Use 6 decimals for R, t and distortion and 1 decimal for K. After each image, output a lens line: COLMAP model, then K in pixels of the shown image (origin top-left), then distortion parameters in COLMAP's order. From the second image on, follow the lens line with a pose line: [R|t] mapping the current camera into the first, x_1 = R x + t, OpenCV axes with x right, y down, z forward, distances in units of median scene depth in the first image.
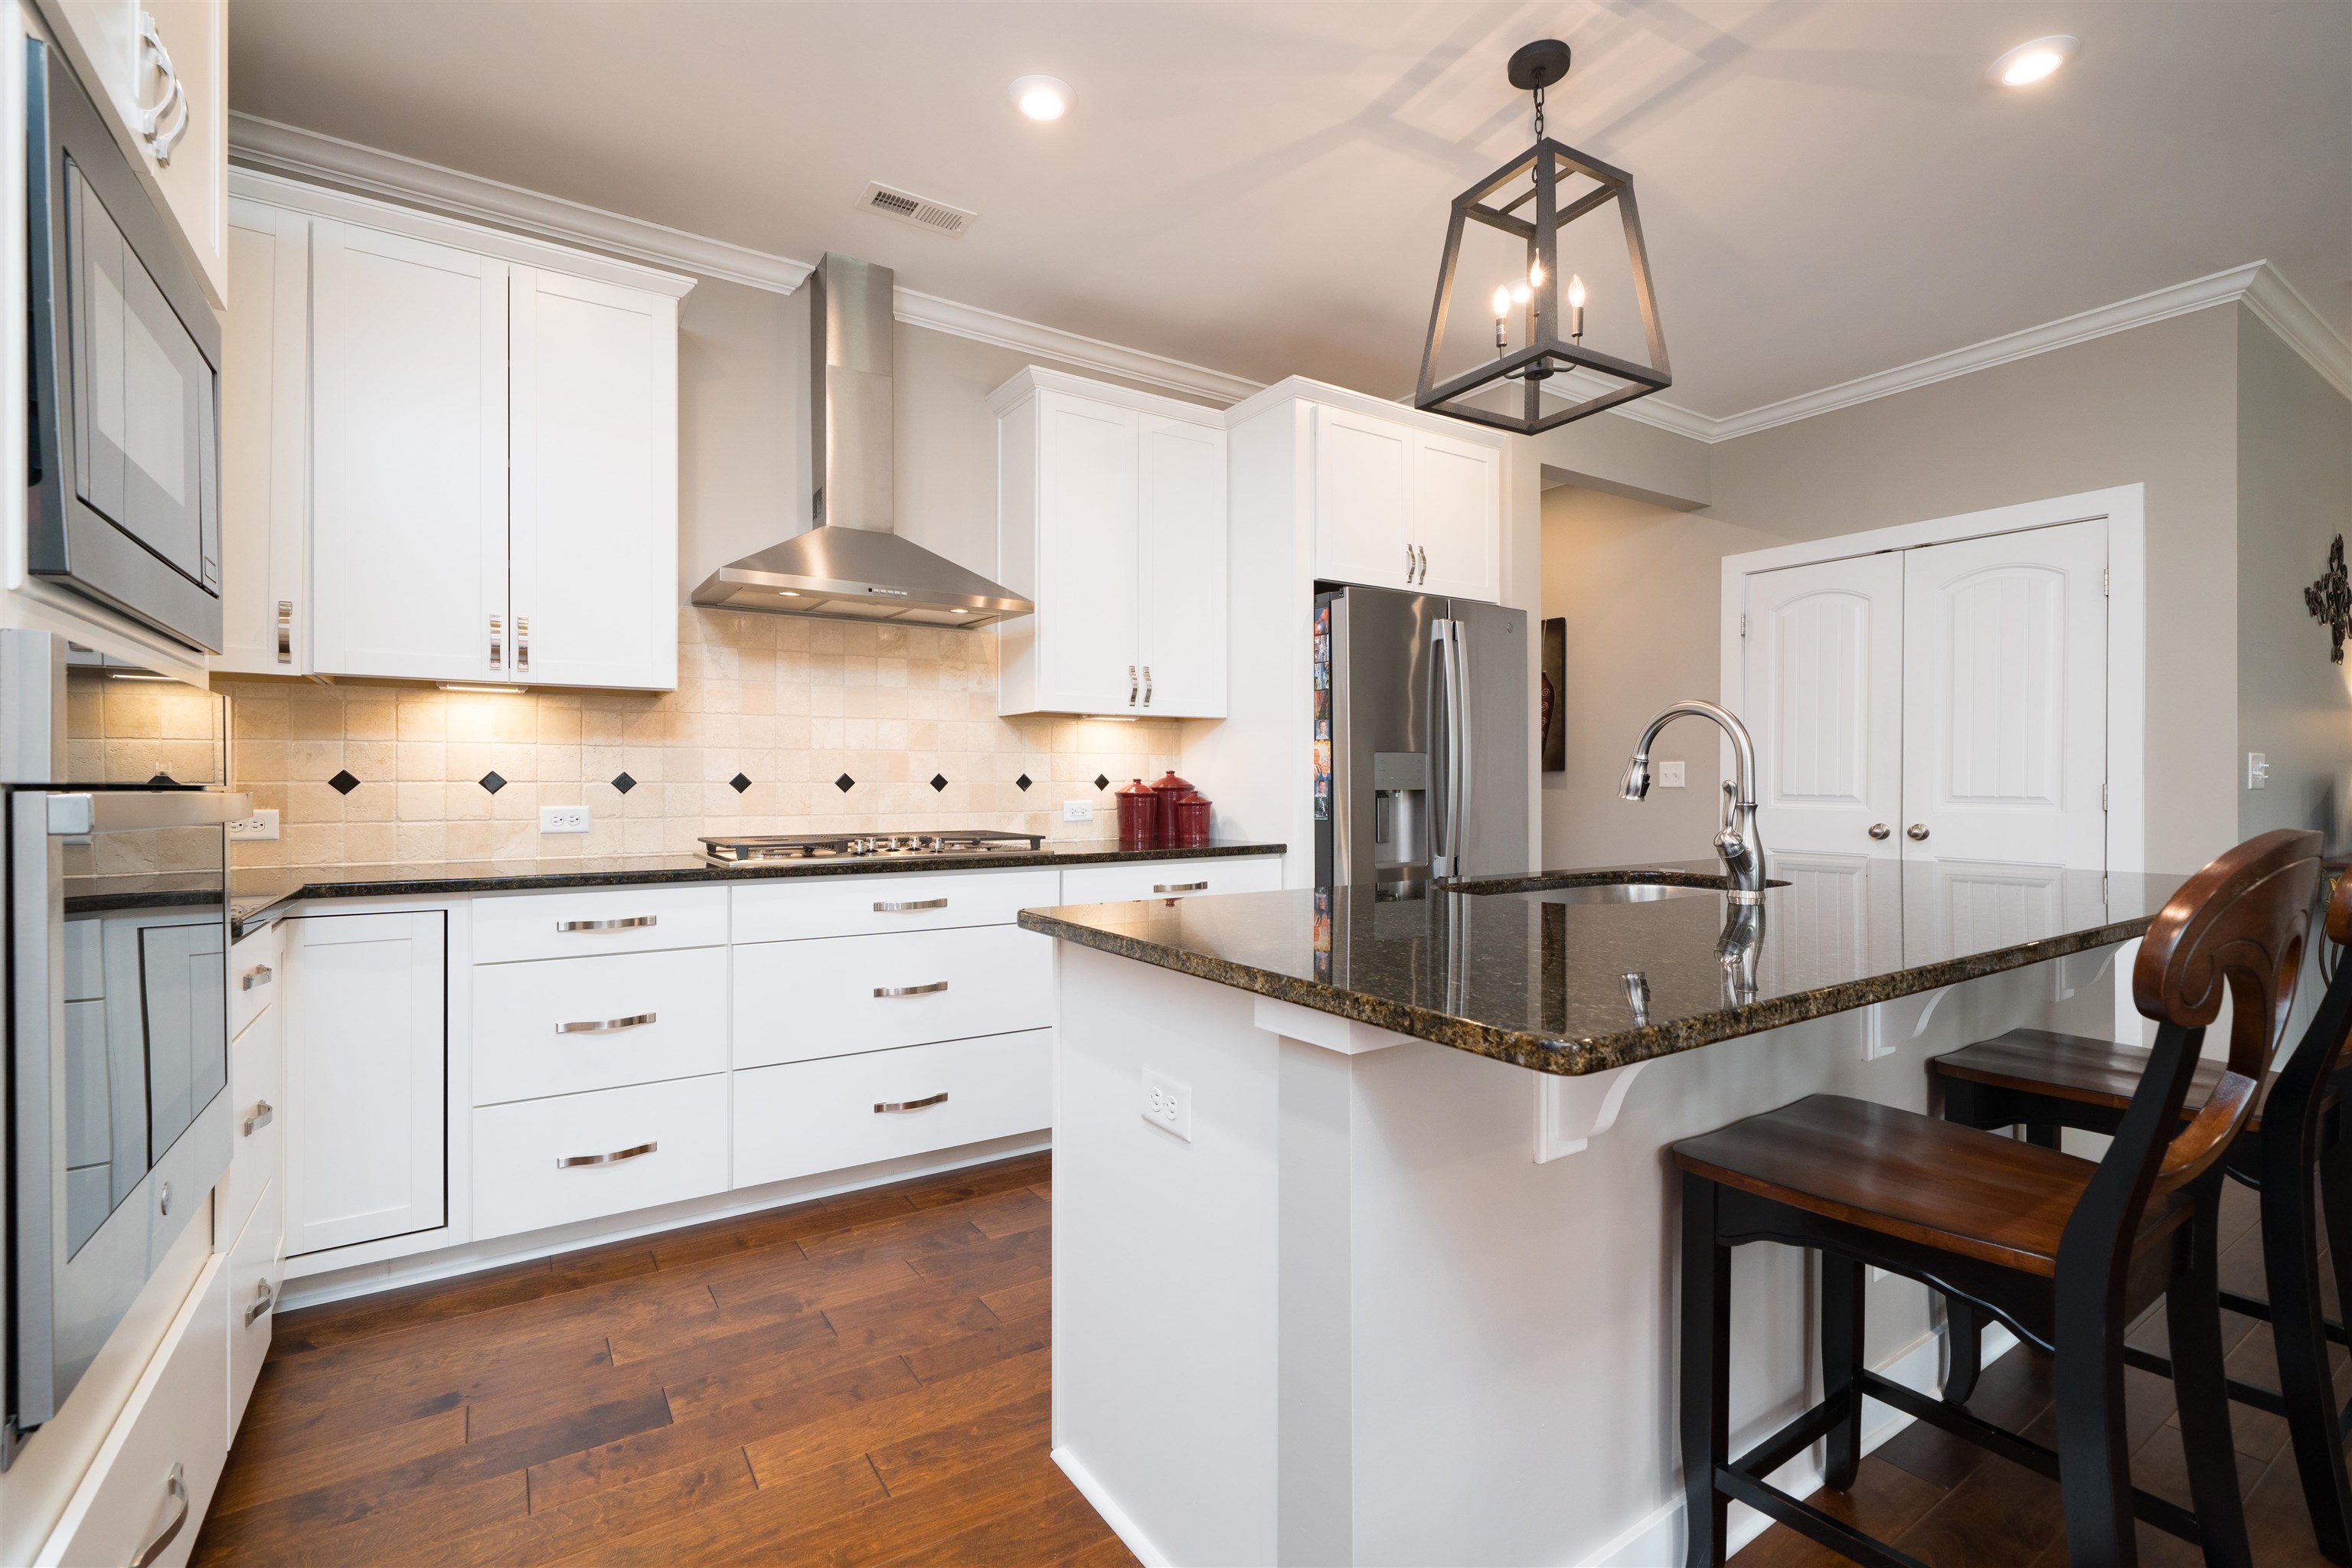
lens RADIAL K [[1025.1, 0, 1165.0], [0, 1025.1, 781.6], [0, 0, 1]] dist [0.016333, -0.002572]
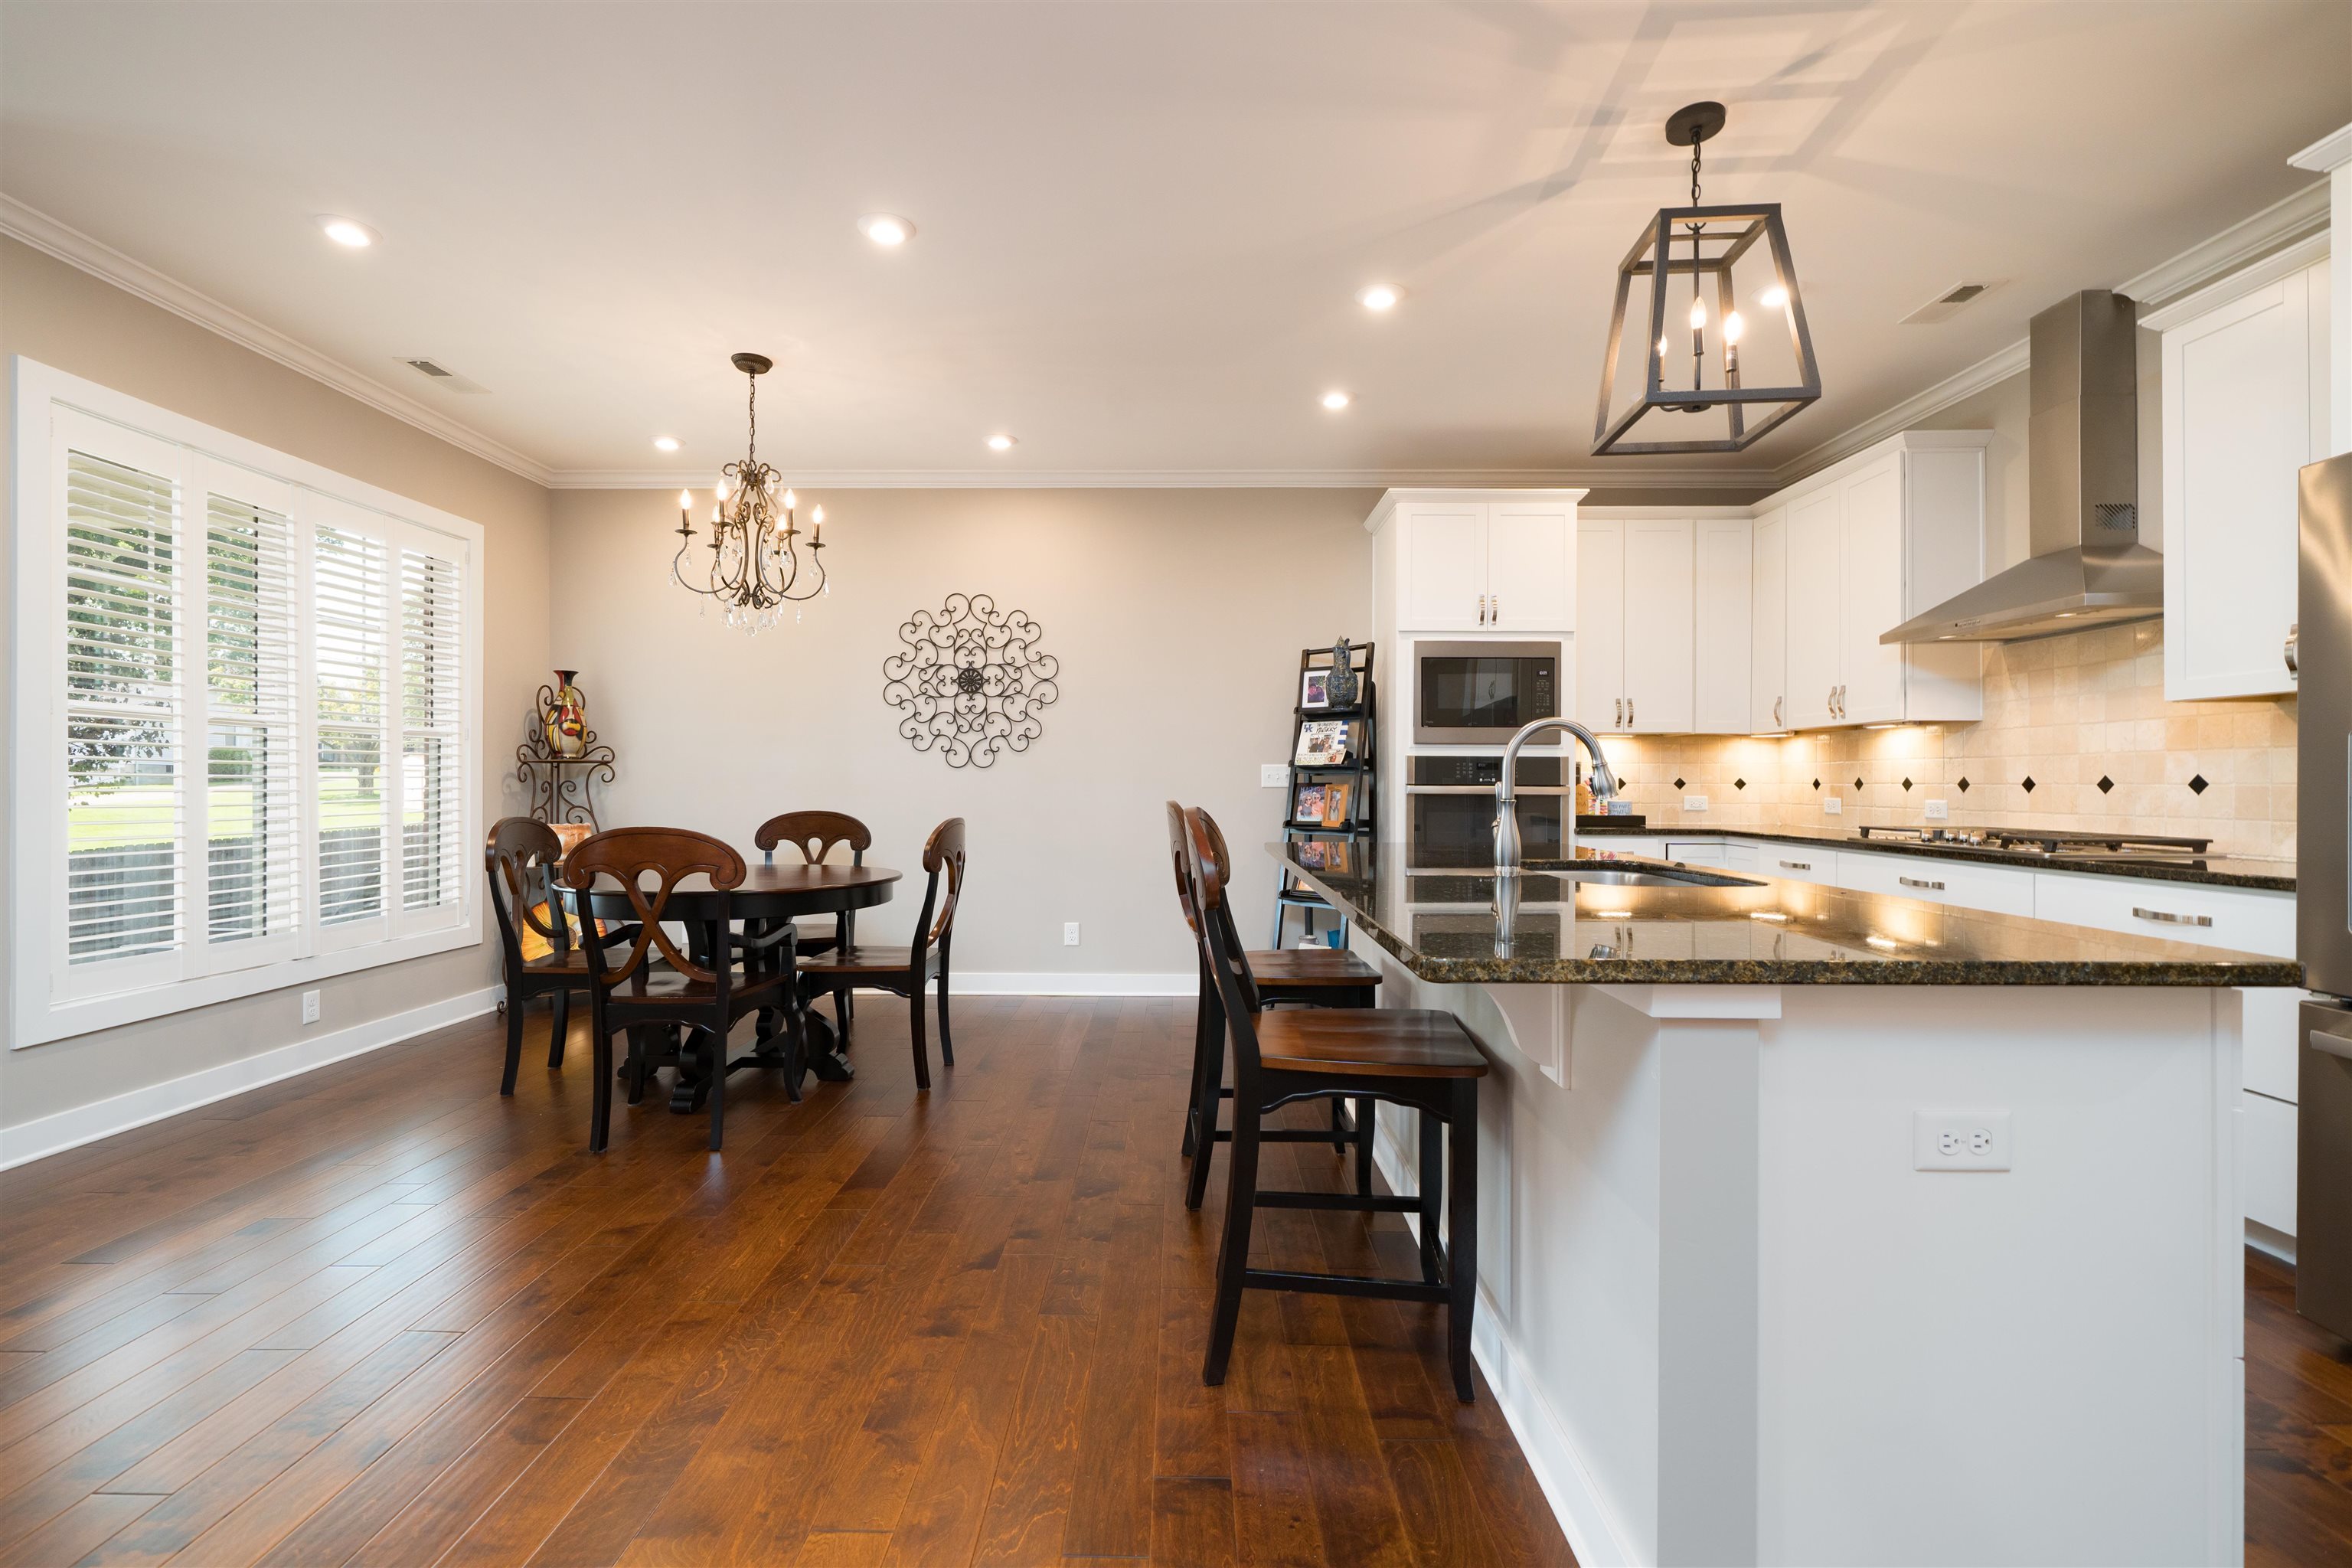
lens RADIAL K [[1025.1, 0, 1157.6], [0, 1025.1, 784.2], [0, 0, 1]] dist [0.016333, -0.002572]
pose [[-0.535521, -0.012872, -0.844424, 1.080579], [-0.025678, 0.999670, 0.001046, 0.024139], [0.844132, 0.022243, -0.535674, 0.753402]]
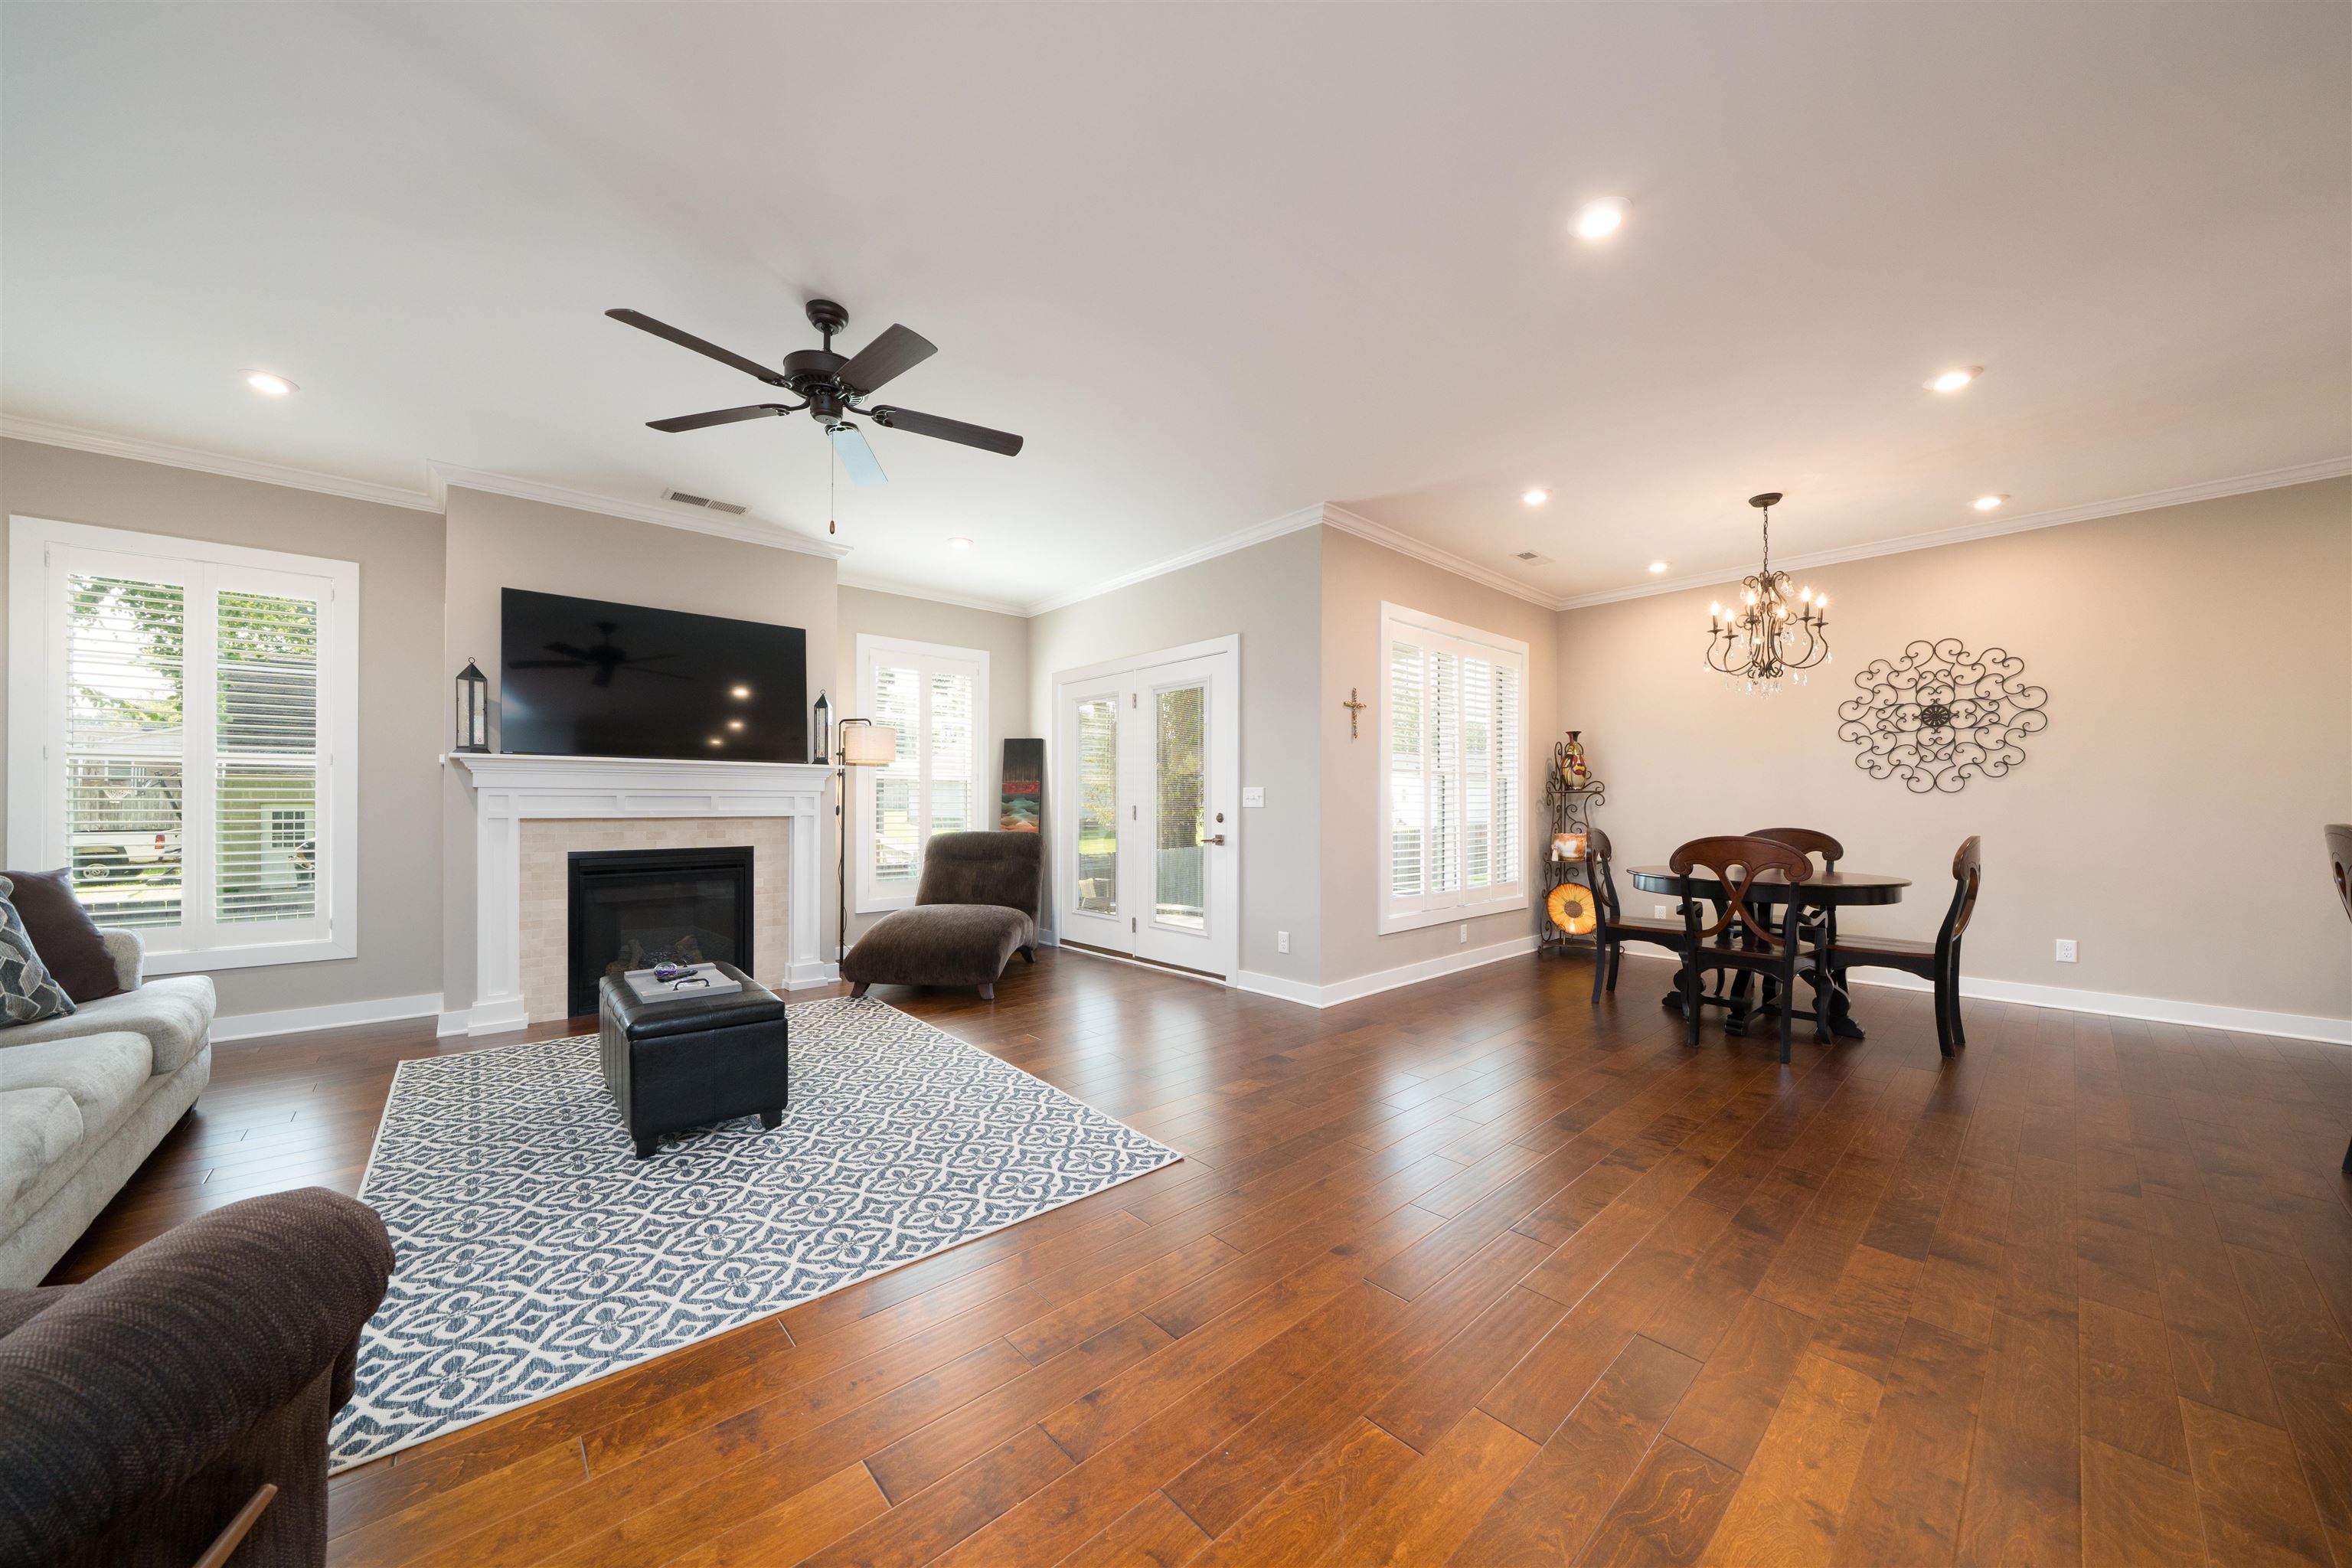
lens RADIAL K [[825.5, 0, 1172.6], [0, 825.5, 804.6], [0, 0, 1]] dist [-0.000750, -0.000153]
pose [[-0.980078, -0.013484, -0.198154, 1.511492], [-0.017194, 0.999707, 0.017013, 0.027542], [0.197867, 0.020081, -0.980023, 0.817411]]
